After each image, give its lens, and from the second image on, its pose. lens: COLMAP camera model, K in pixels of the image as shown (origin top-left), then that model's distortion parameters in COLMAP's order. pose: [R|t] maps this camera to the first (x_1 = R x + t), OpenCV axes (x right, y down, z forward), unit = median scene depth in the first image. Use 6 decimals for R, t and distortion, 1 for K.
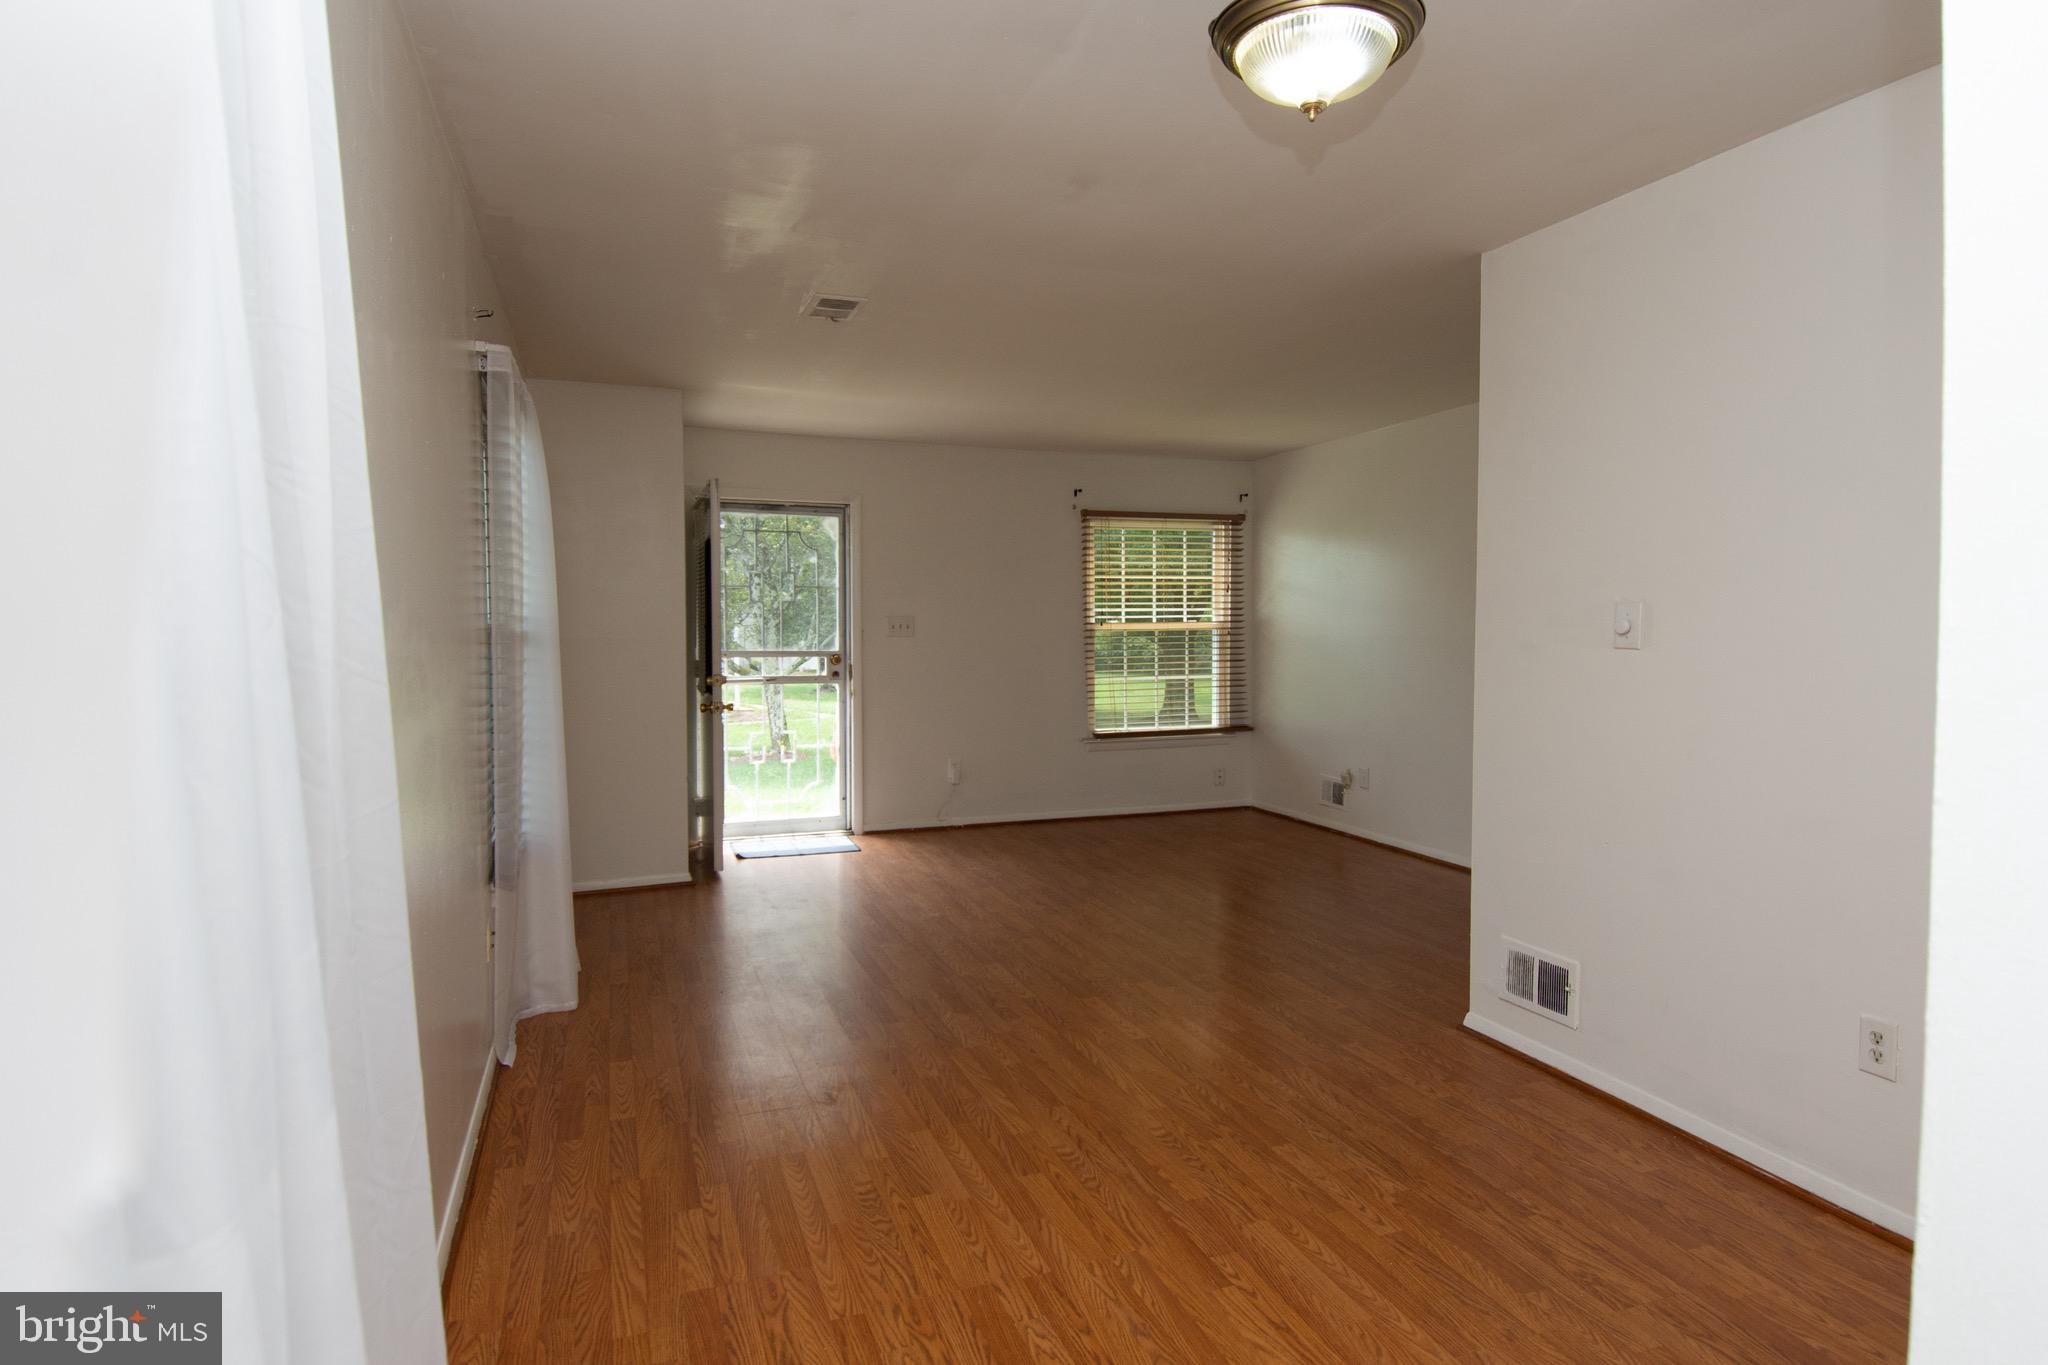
lens RADIAL K [[1117.4, 0, 1030.1], [0, 1117.4, 672.1], [0, 0, 1]] dist [0.023545, -0.002186]
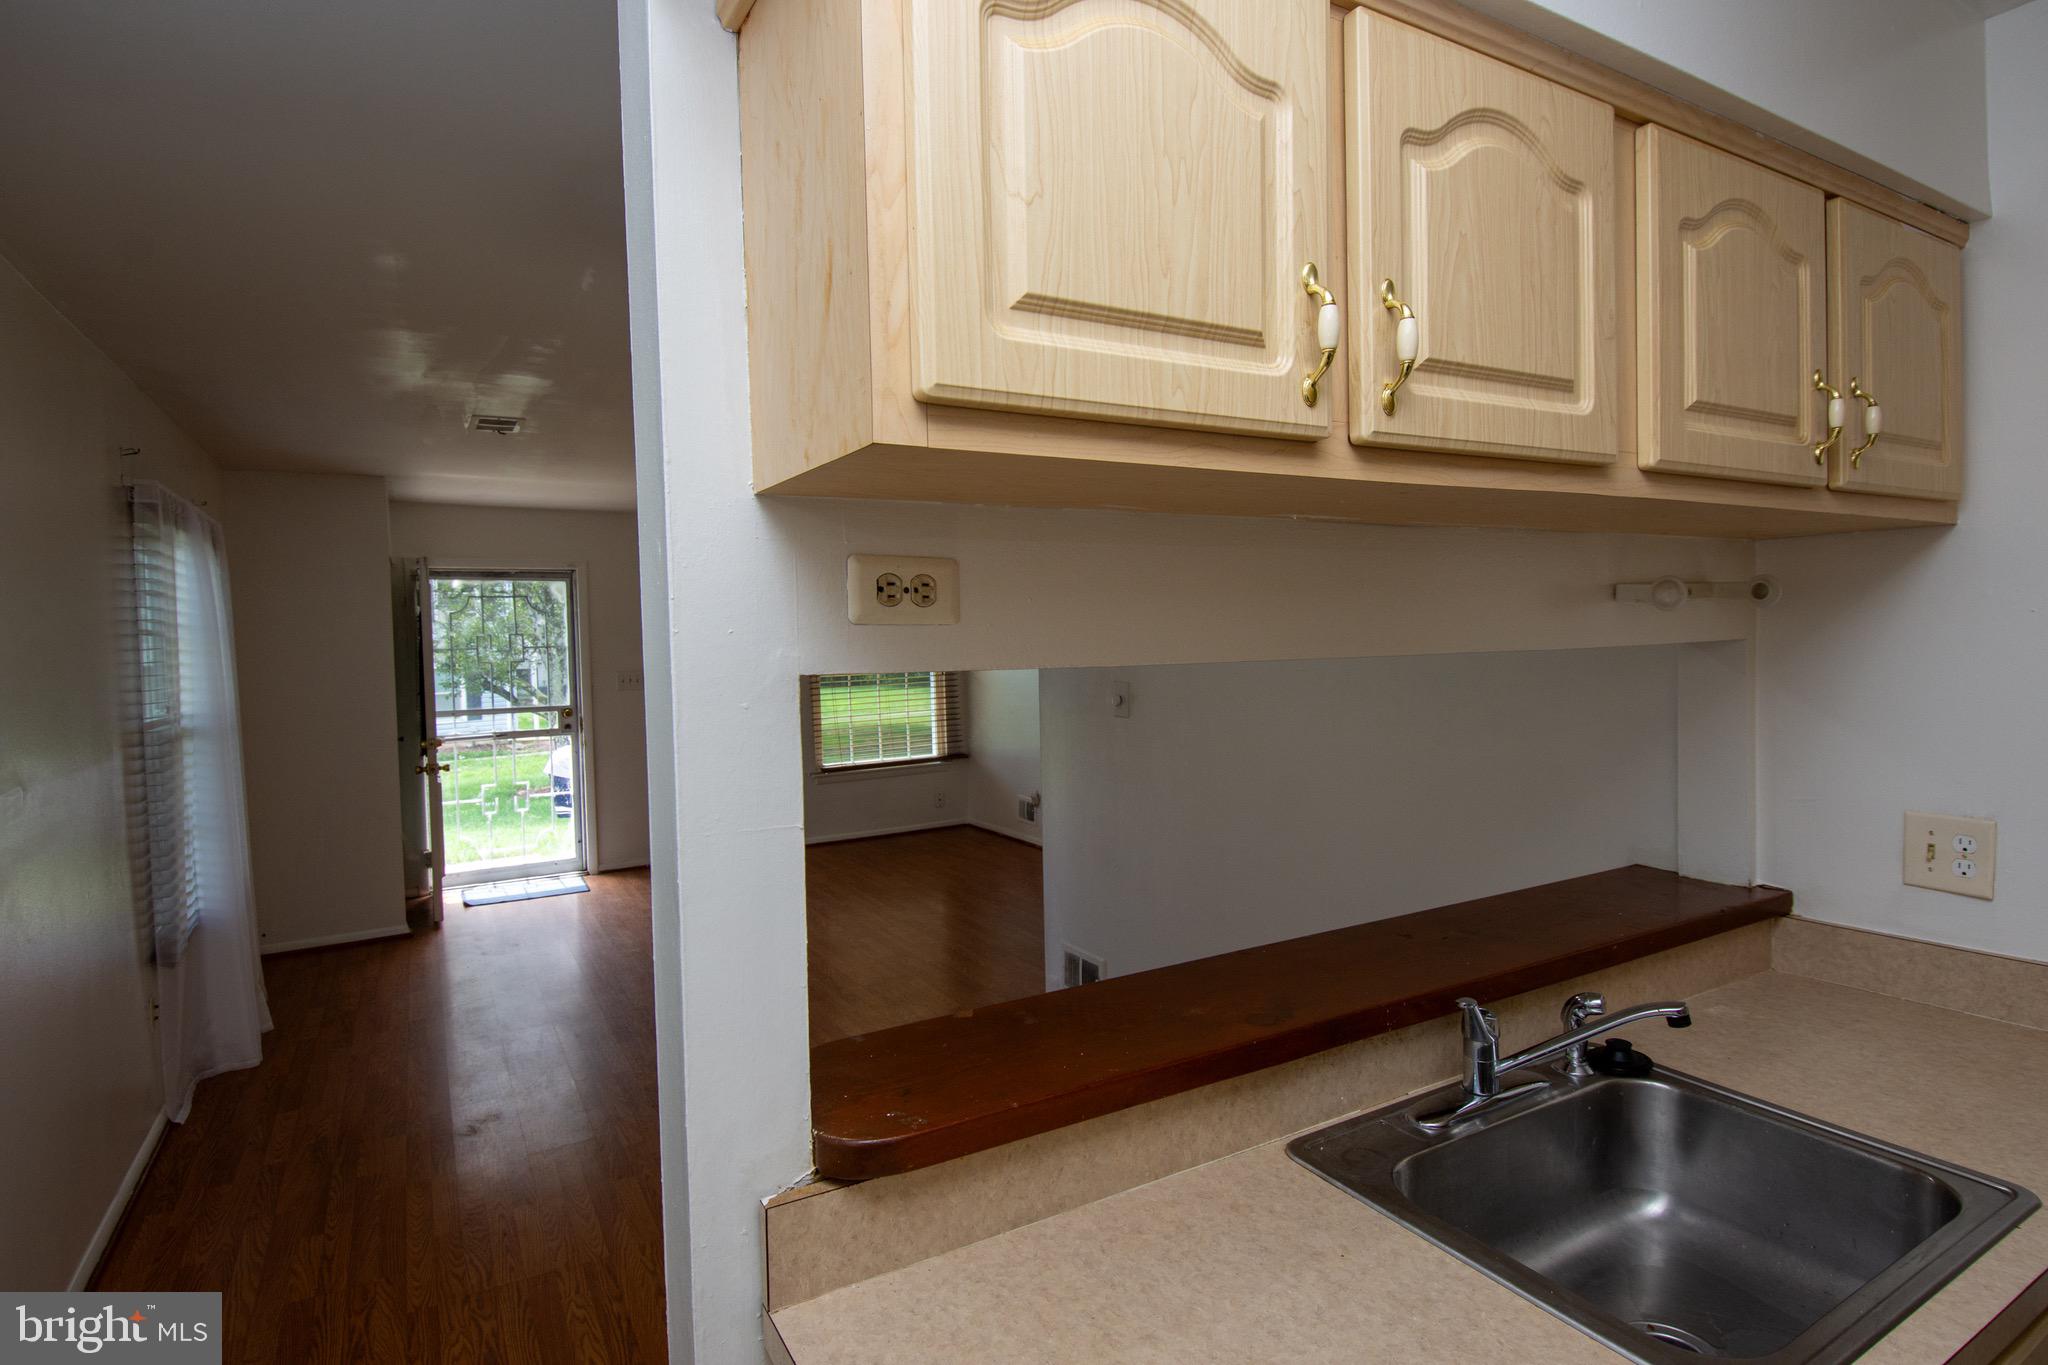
lens RADIAL K [[1053.5, 0, 1020.1], [0, 1053.5, 671.9], [0, 0, 1]] dist [0.017026, -0.027936]
pose [[0.986924, -0.031483, 0.158084, 0.217534], [0.033131, 0.999421, -0.007804, -0.063497], [-0.157746, 0.012940, 0.987395, -0.167687]]
